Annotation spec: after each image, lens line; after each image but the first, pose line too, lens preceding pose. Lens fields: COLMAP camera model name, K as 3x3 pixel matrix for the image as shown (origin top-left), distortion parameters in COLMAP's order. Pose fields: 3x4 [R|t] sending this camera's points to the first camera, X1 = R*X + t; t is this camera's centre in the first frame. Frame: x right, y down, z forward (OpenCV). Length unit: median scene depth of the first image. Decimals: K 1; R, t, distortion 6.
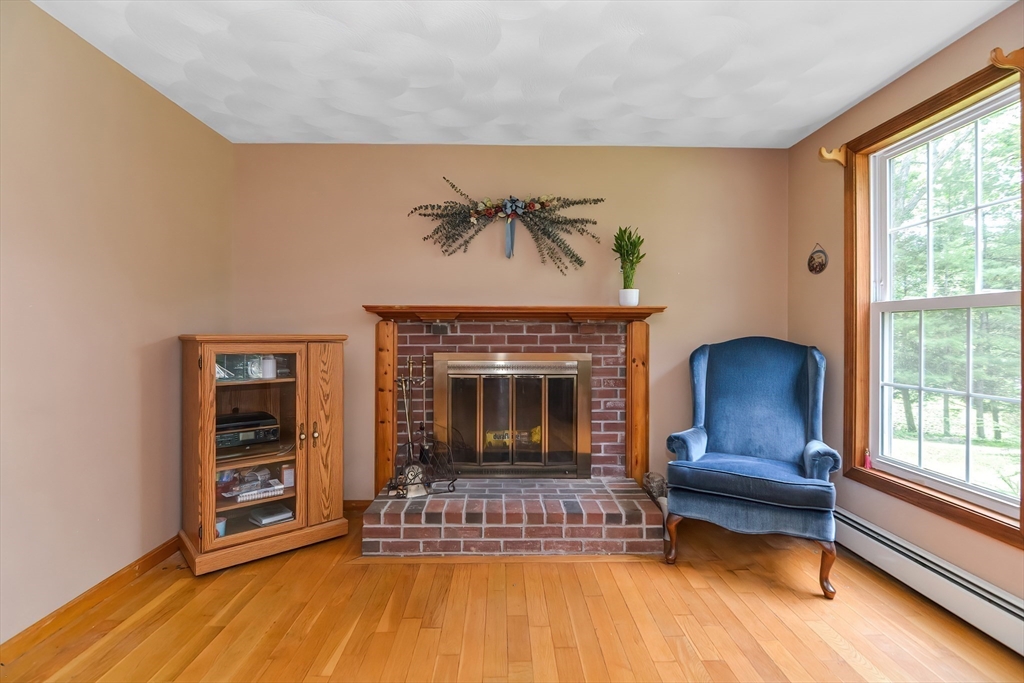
lens RADIAL K [[503.8, 0, 505.4], [0, 503.8, 334.6], [0, 0, 1]] dist [0.002279, -0.000889]
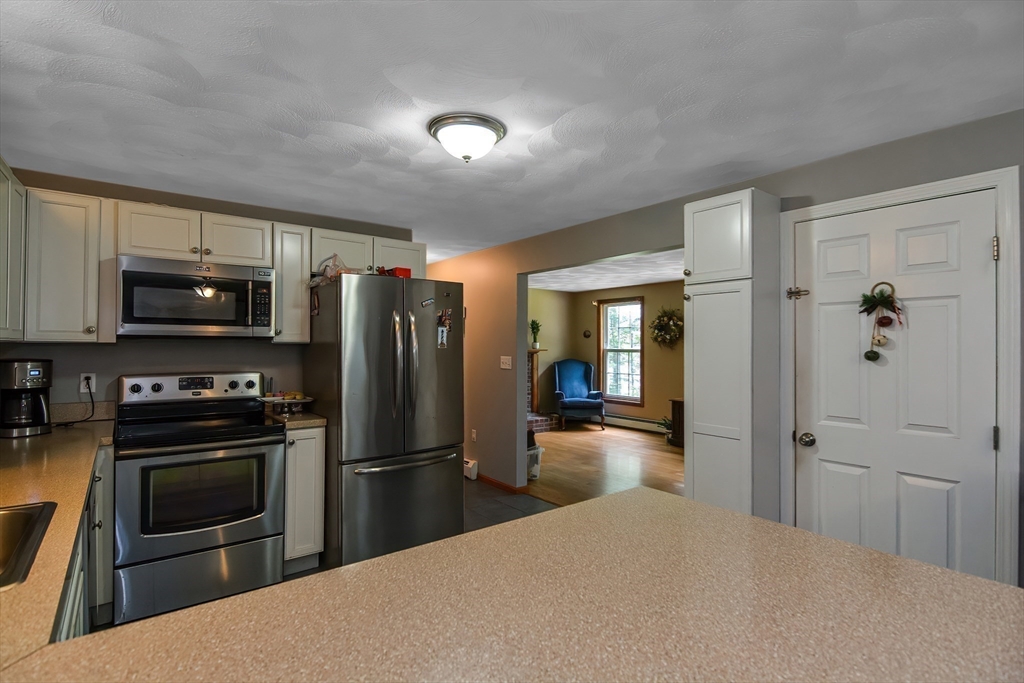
lens RADIAL K [[482.1, 0, 512.0], [0, 482.1, 341.5], [0, 0, 1]] dist [0.000638, -0.000156]
pose [[0.803039, -0.001348, 0.595924, -1.452026], [0.003576, 0.999990, -0.002557, -0.090965], [-0.595915, 0.004184, 0.803036, -1.049709]]
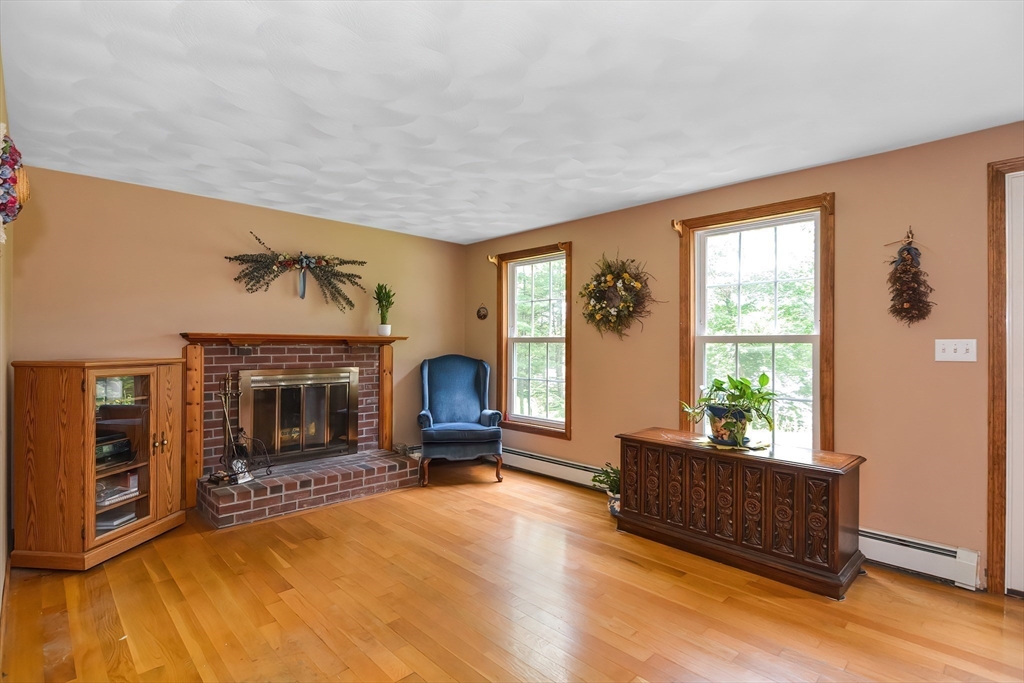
lens RADIAL K [[498.2, 0, 520.1], [0, 498.2, 343.2], [0, 0, 1]] dist [0.000784, -0.000178]
pose [[0.722056, 0.003136, 0.691827, -0.515819], [-0.001231, 0.999994, -0.003247, -0.029560], [-0.691833, 0.001493, 0.722056, -0.386067]]
